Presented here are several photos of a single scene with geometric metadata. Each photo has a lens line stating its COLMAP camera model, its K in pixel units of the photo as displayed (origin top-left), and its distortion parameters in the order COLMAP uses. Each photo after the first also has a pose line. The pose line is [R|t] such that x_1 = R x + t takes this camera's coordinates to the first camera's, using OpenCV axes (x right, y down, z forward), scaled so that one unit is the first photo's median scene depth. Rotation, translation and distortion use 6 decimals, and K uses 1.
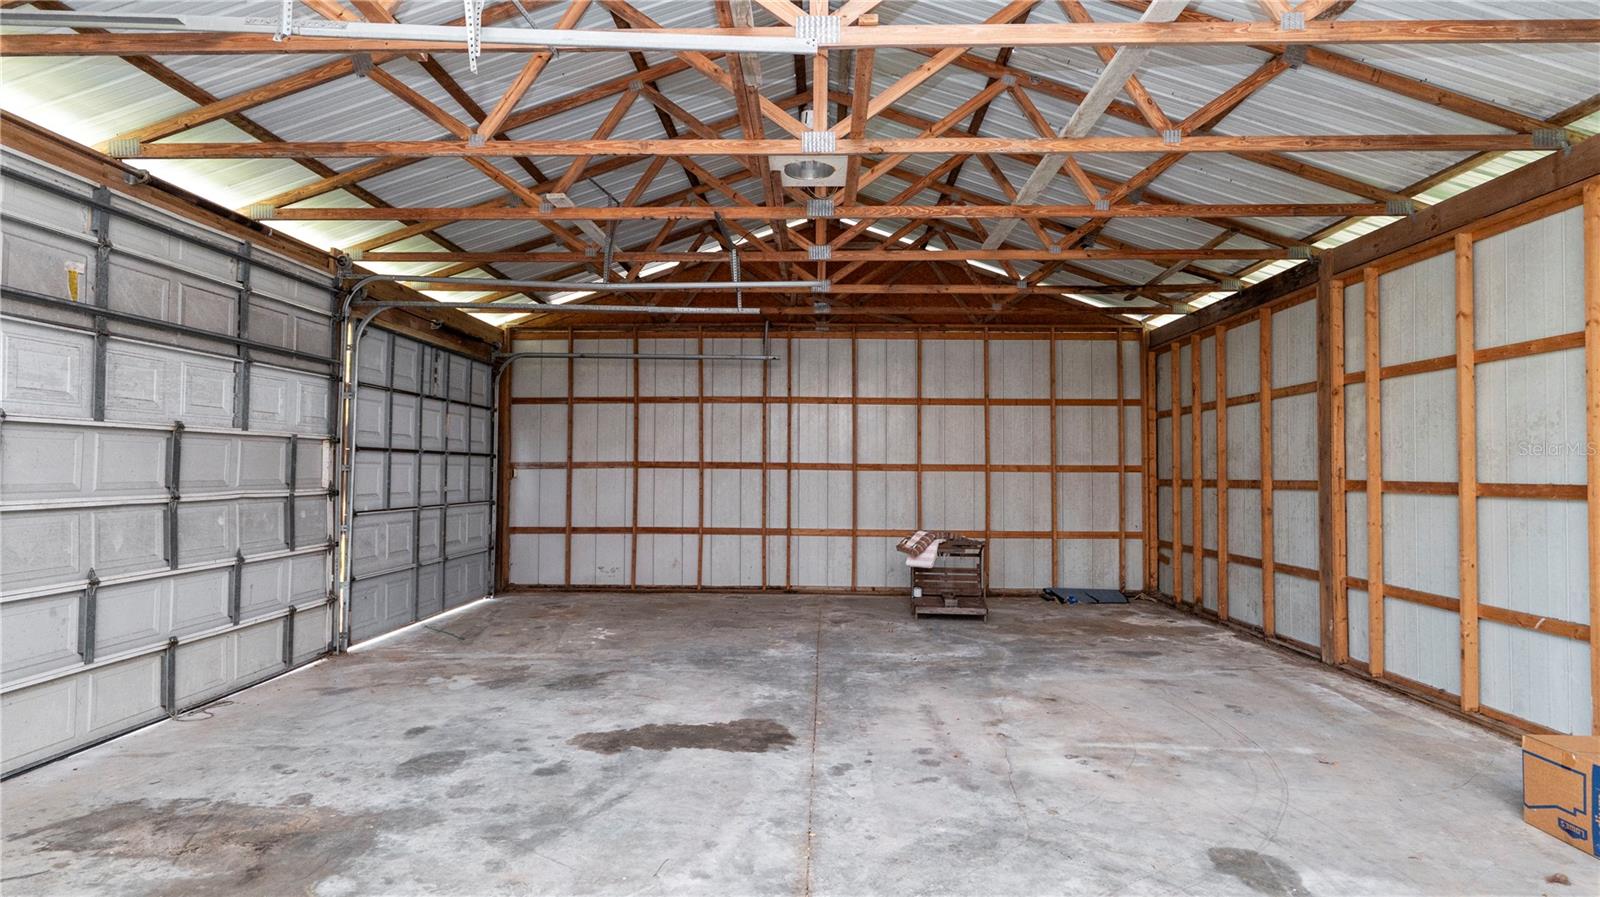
lens RADIAL K [[782.5, 0, 802.1], [0, 782.5, 446.8], [0, 0, 1]] dist [0.002866, -0.001061]
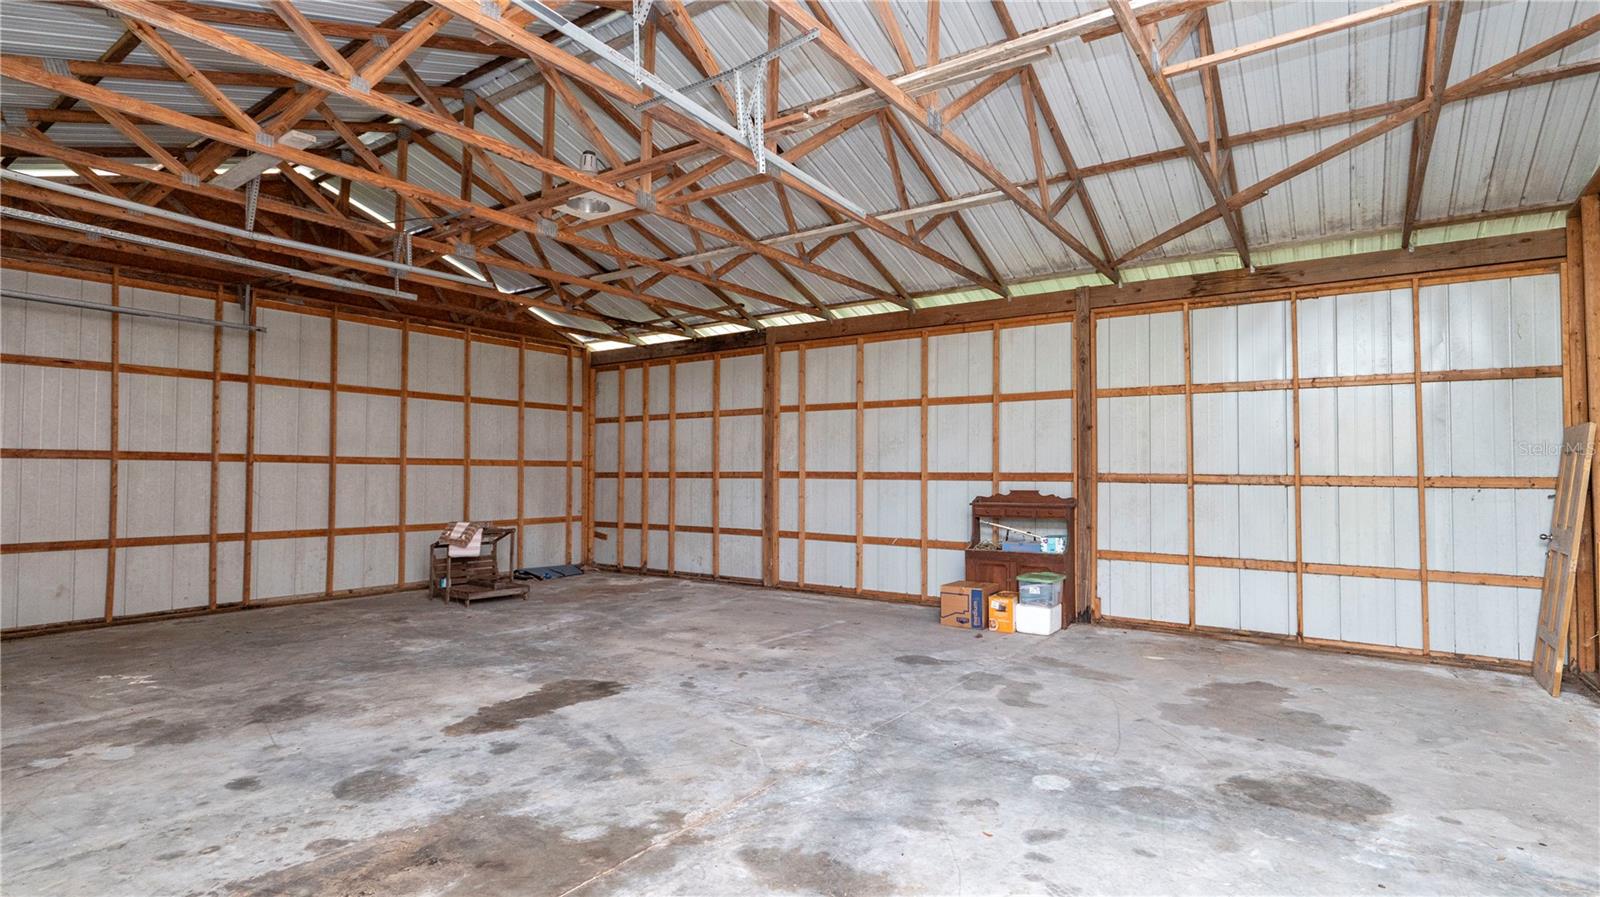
lens RADIAL K [[782.5, 0, 803.2], [0, 782.5, 456.0], [0, 0, 1]] dist [0.002866, -0.001061]
pose [[0.555604, 0.014354, 0.831323, -0.730121], [-0.027975, 0.999608, 0.001438, 0.008956], [-0.830976, -0.024055, 0.555788, 0.075016]]
